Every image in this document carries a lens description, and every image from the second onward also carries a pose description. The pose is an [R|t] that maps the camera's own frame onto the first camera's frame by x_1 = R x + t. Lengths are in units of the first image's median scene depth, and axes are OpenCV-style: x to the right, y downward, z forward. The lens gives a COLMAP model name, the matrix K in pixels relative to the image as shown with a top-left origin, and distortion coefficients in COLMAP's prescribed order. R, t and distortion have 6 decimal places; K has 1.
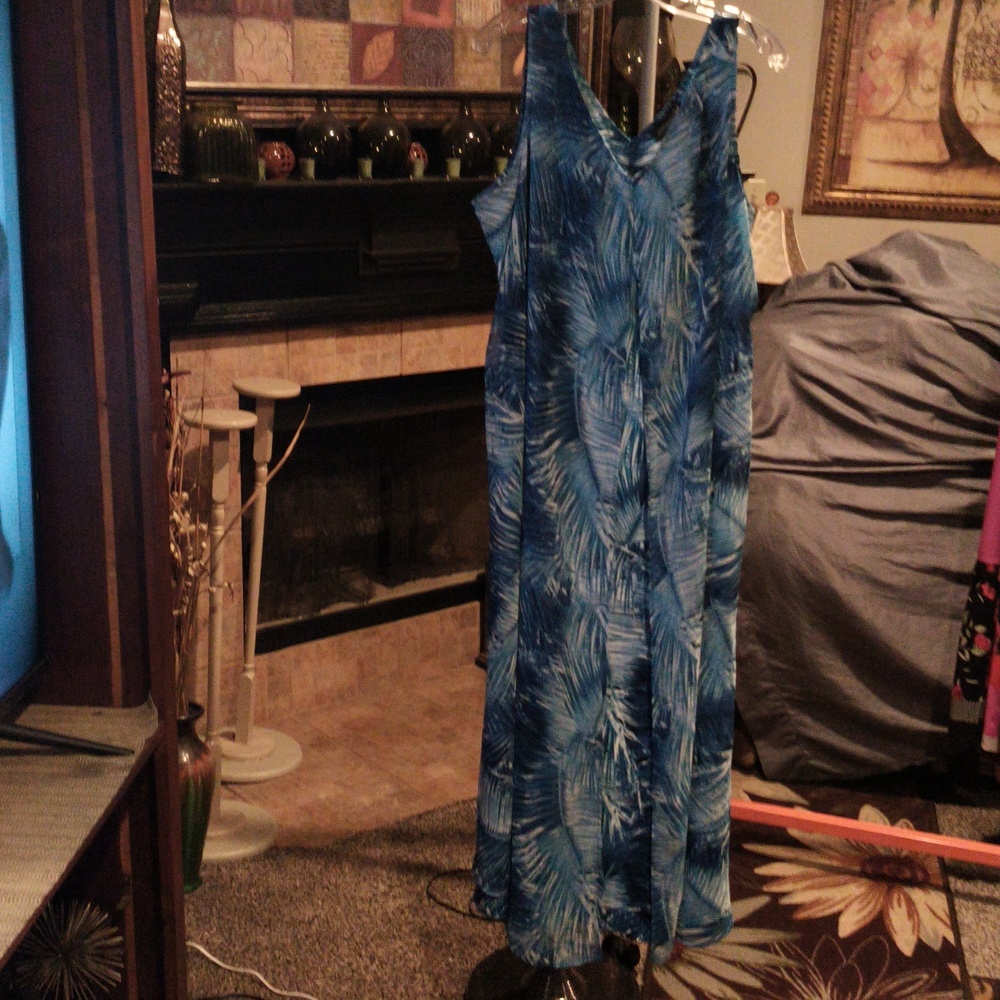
lens RADIAL K [[1552.6, 0, 499.3], [0, 1552.6, 492.9], [0, 0, 1]] dist [0.237879, -0.874899]
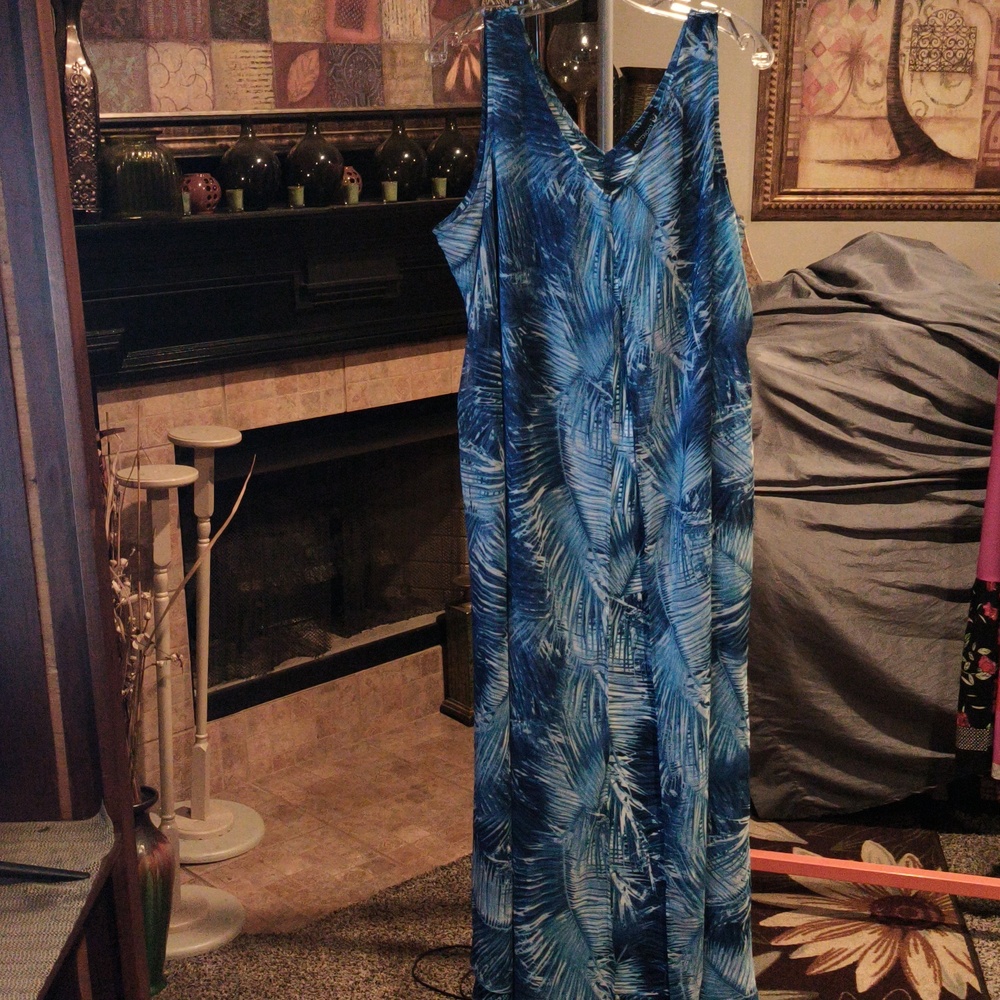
lens RADIAL K [[1552.6, 0, 499.3], [0, 1552.6, 492.9], [0, 0, 1]] dist [0.237879, -0.874899]
pose [[0.997227, -0.058806, 0.045614, -0.028129], [0.059211, 0.998217, -0.007586, -0.024605], [-0.045087, 0.010266, 0.998930, 0.094501]]
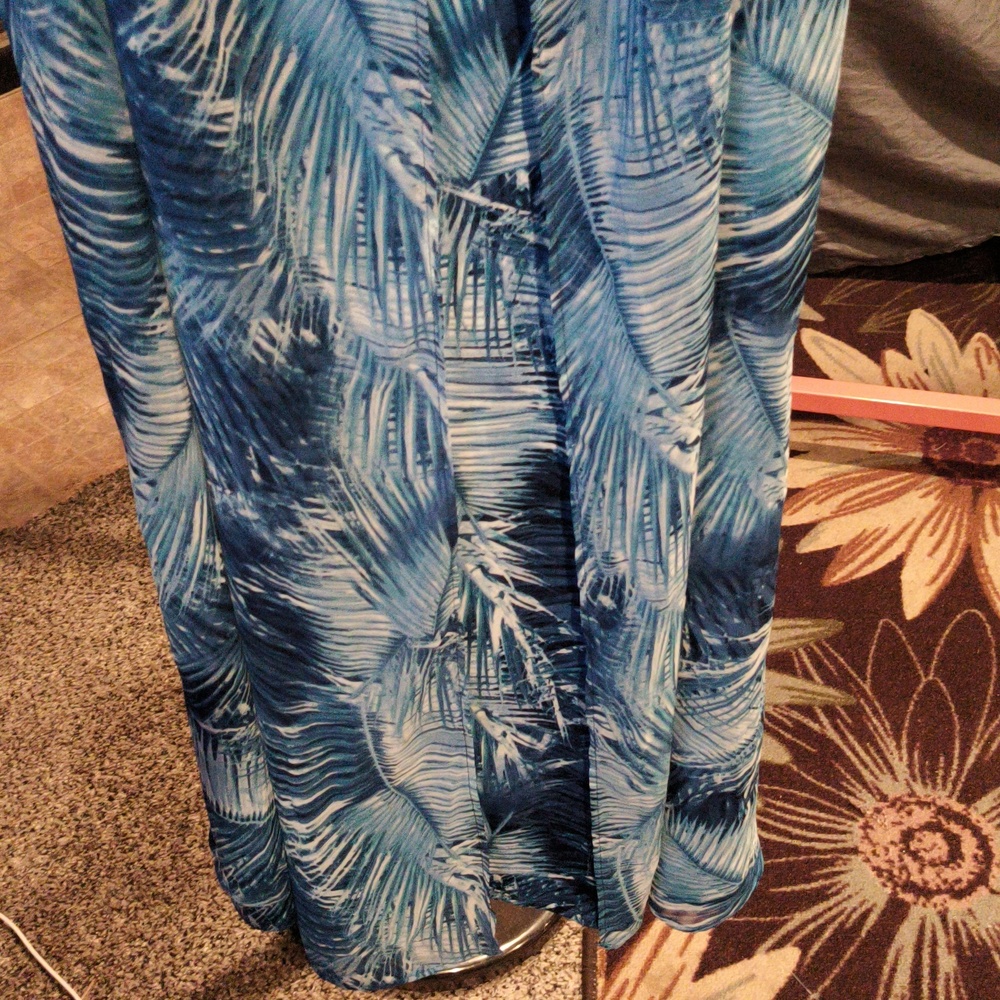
lens RADIAL K [[1500.4, 0, 464.6], [0, 1500.4, 450.1], [0, 0, 1]] dist [0.270196, -0.963125]
pose [[0.994351, -0.105926, 0.006771, 0.071051], [0.091545, 0.888149, 0.450344, -0.061274], [-0.053717, -0.447180, 0.892829, 0.687068]]
